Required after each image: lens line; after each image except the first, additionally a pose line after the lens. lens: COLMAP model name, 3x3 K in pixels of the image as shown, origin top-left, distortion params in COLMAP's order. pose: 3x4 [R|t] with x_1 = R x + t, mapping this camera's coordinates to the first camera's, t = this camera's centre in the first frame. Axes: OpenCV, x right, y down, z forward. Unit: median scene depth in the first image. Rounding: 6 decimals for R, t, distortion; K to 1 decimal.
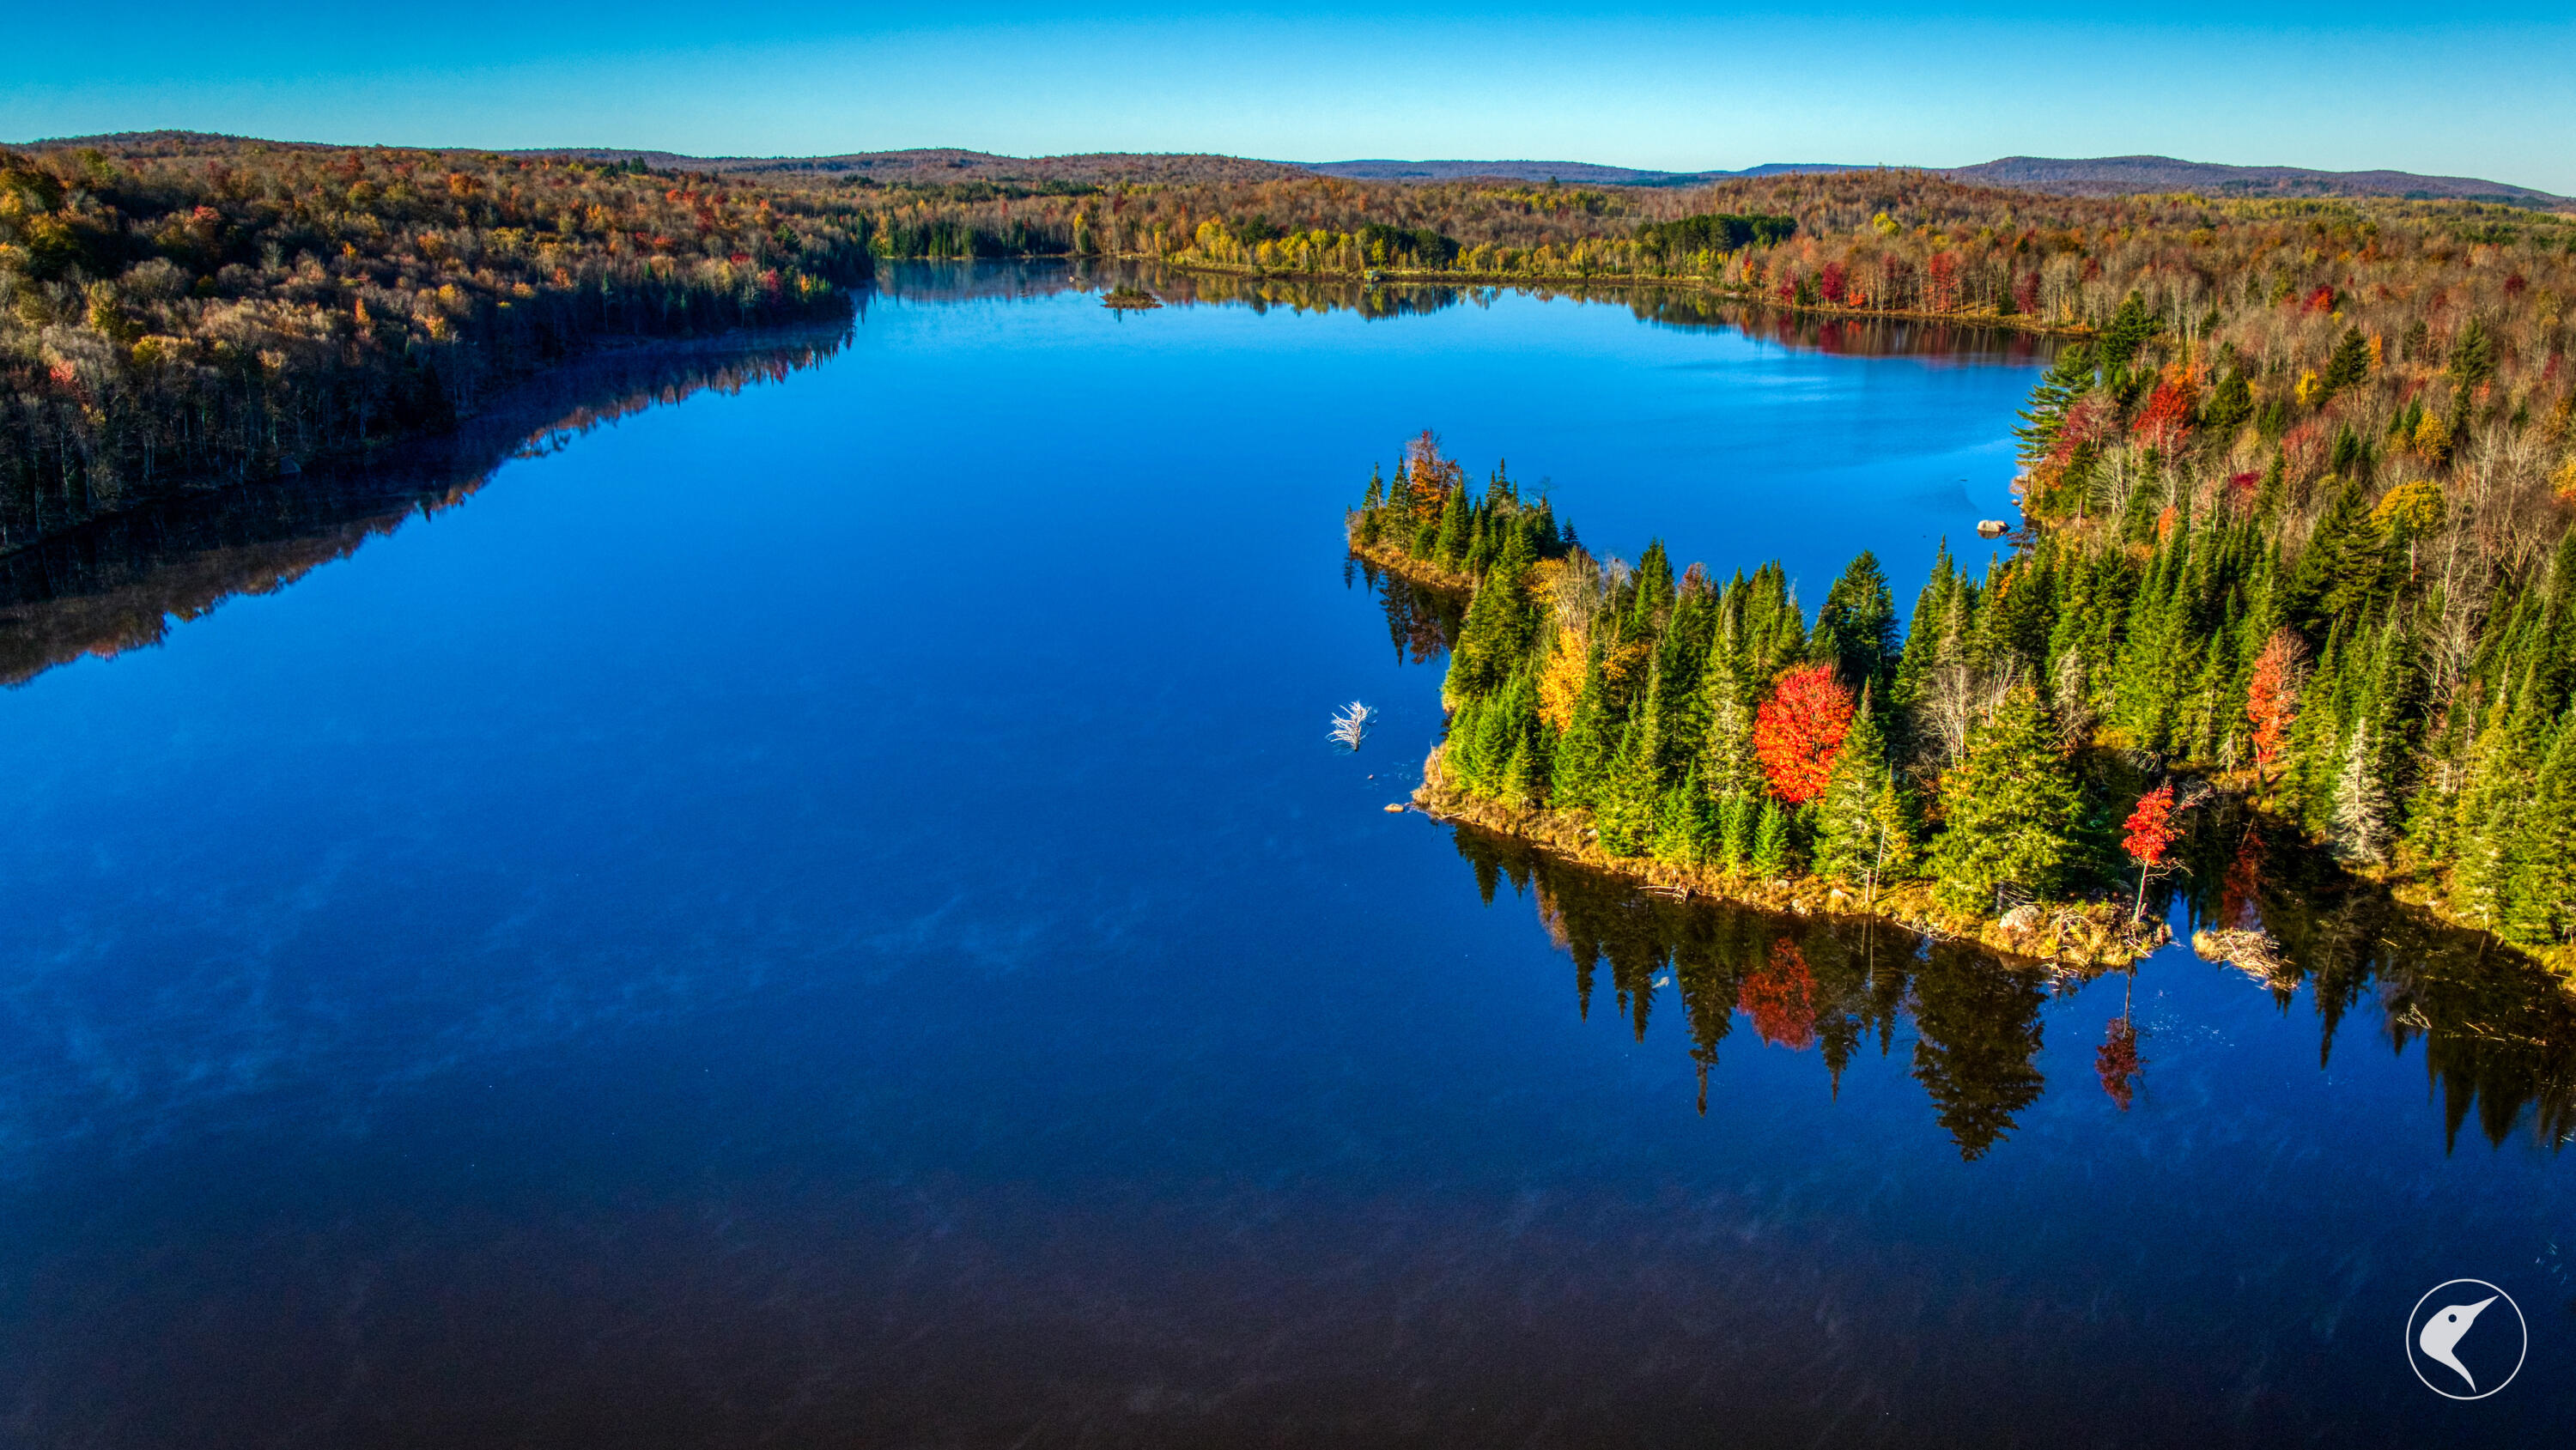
lens RADIAL K [[1843.0, 0, 1288.0], [0, 1843.0, 725.0], [0, 0, 1]] dist [-0.108401, 0.000950]
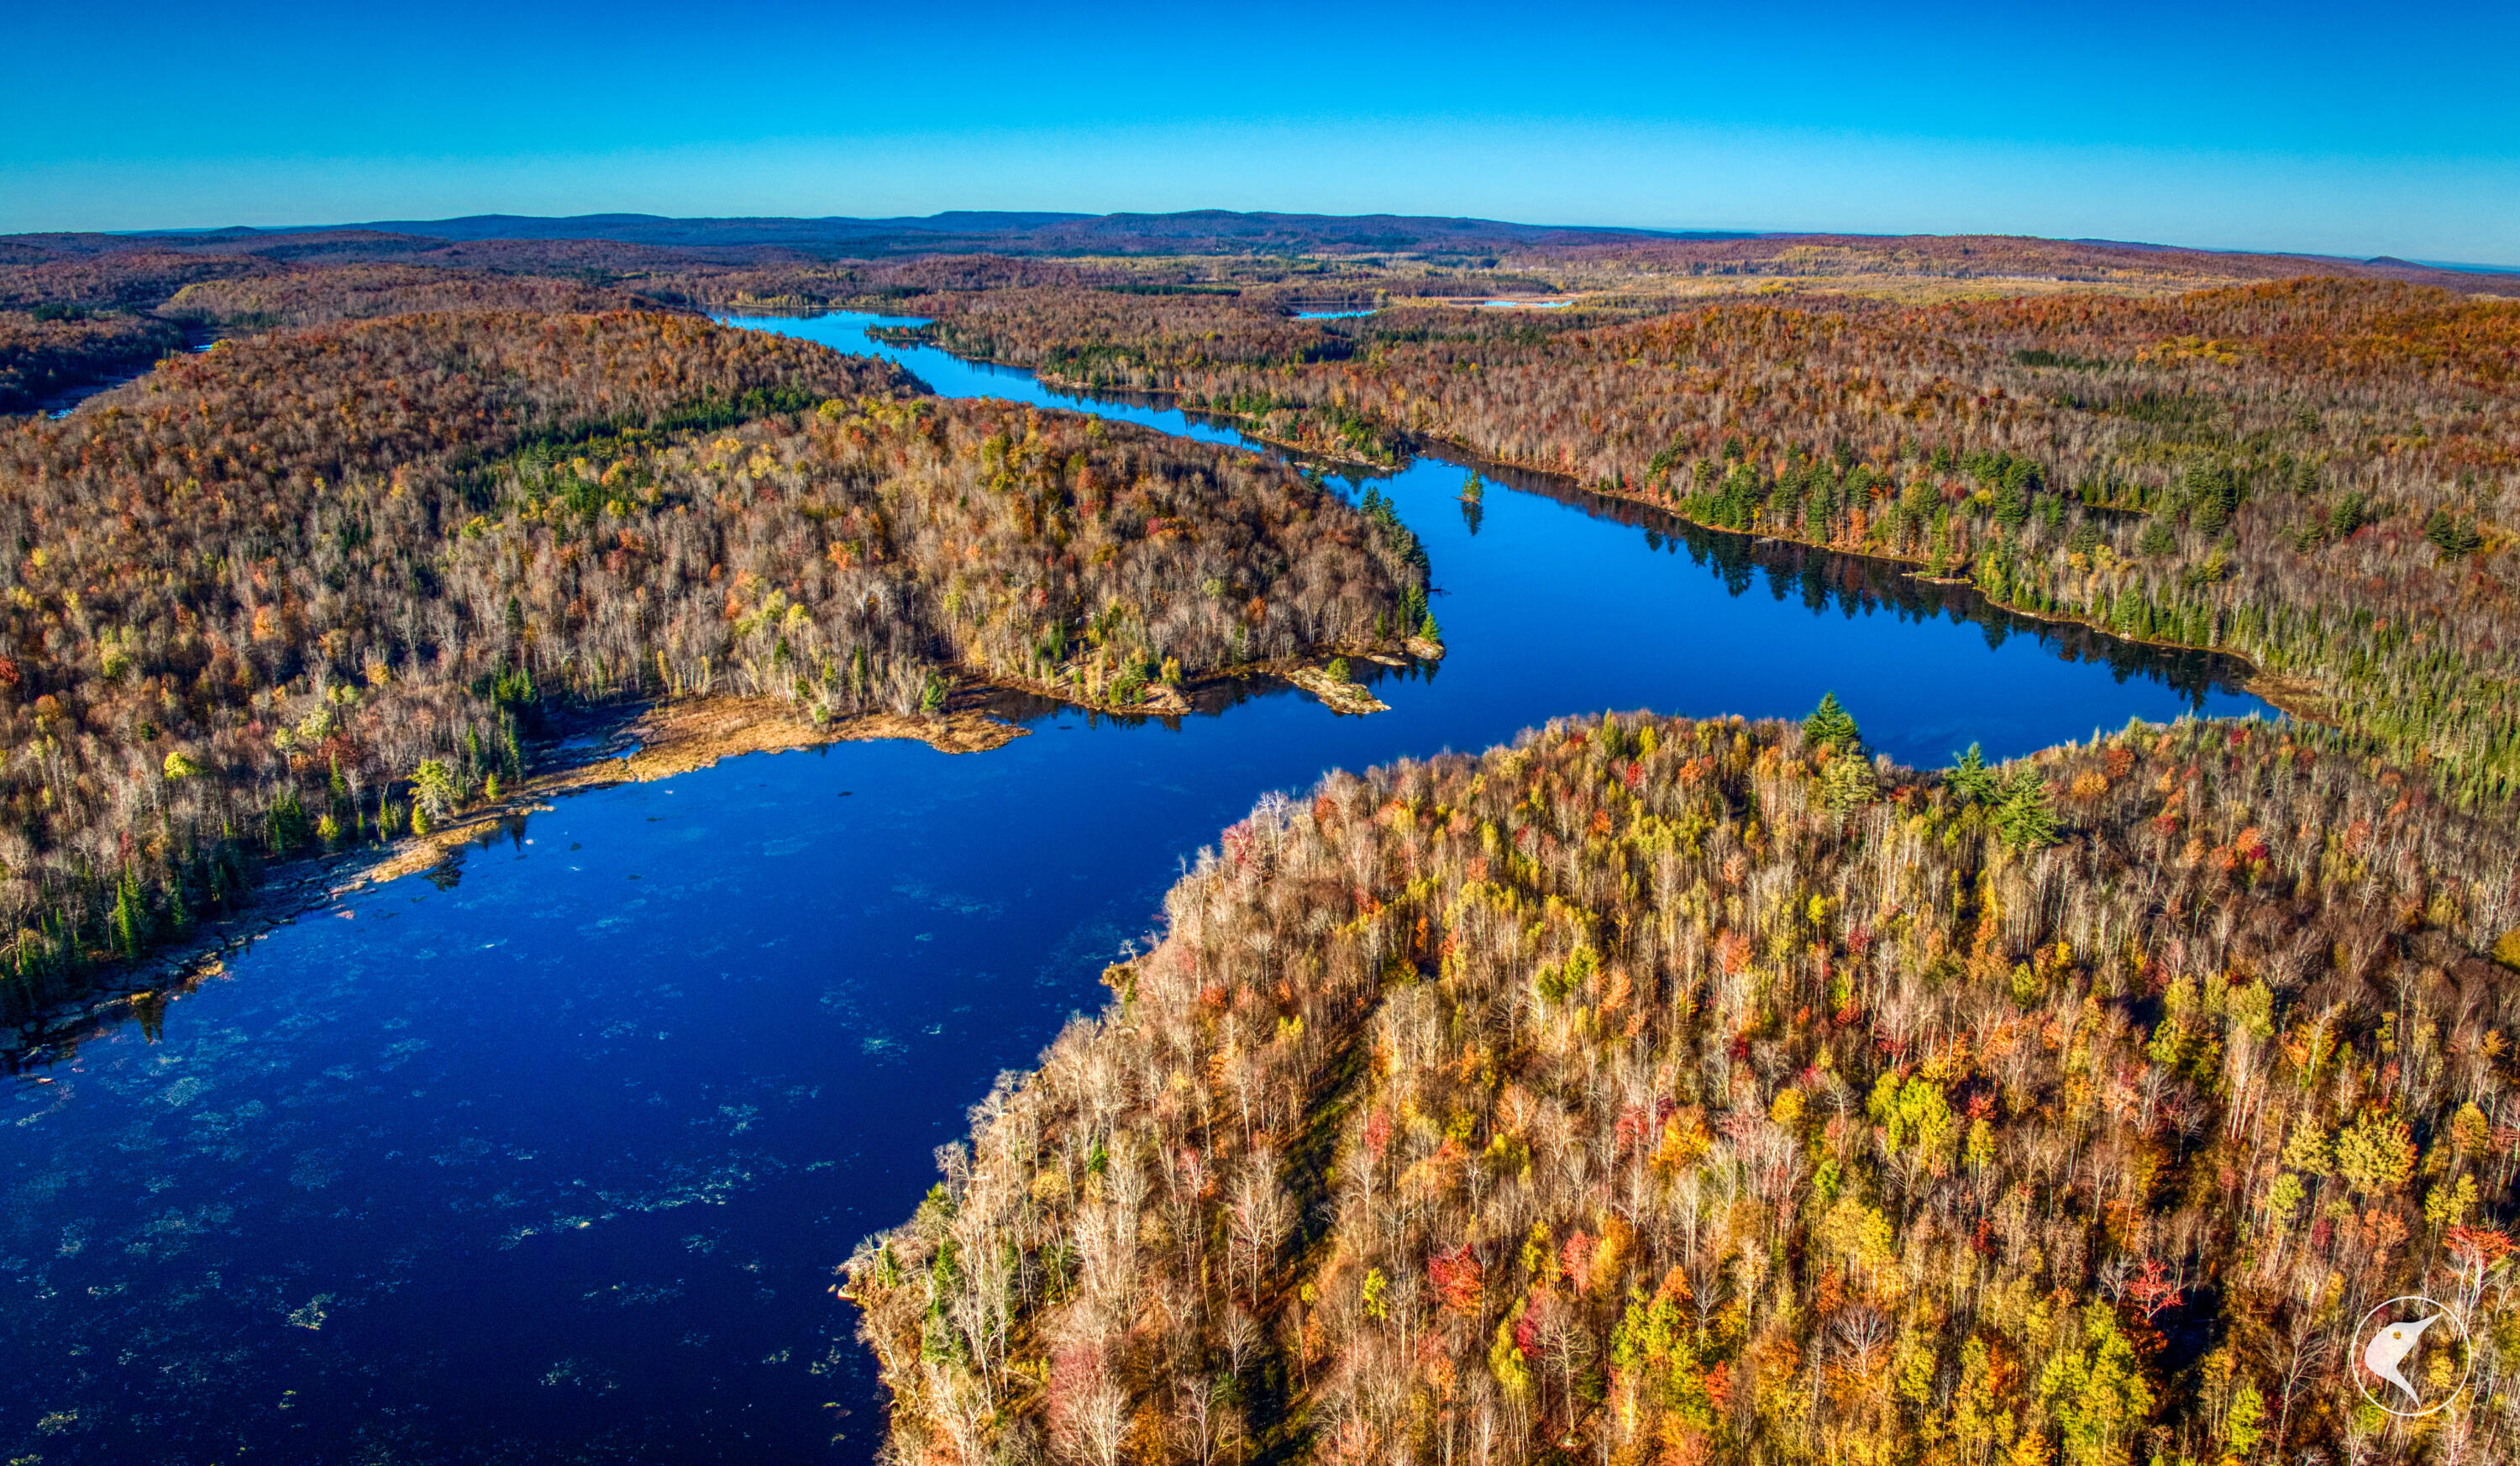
lens RADIAL K [[1811.2, 0, 1260.0], [0, 1811.2, 733.0], [0, 0, 1]] dist [-0.101526, -0.007833]
pose [[0.918239, -0.100228, 0.383134, -0.464474], [0.103044, 0.994589, 0.013224, 0.519090], [-0.382386, 0.027337, 0.923598, -2.107836]]
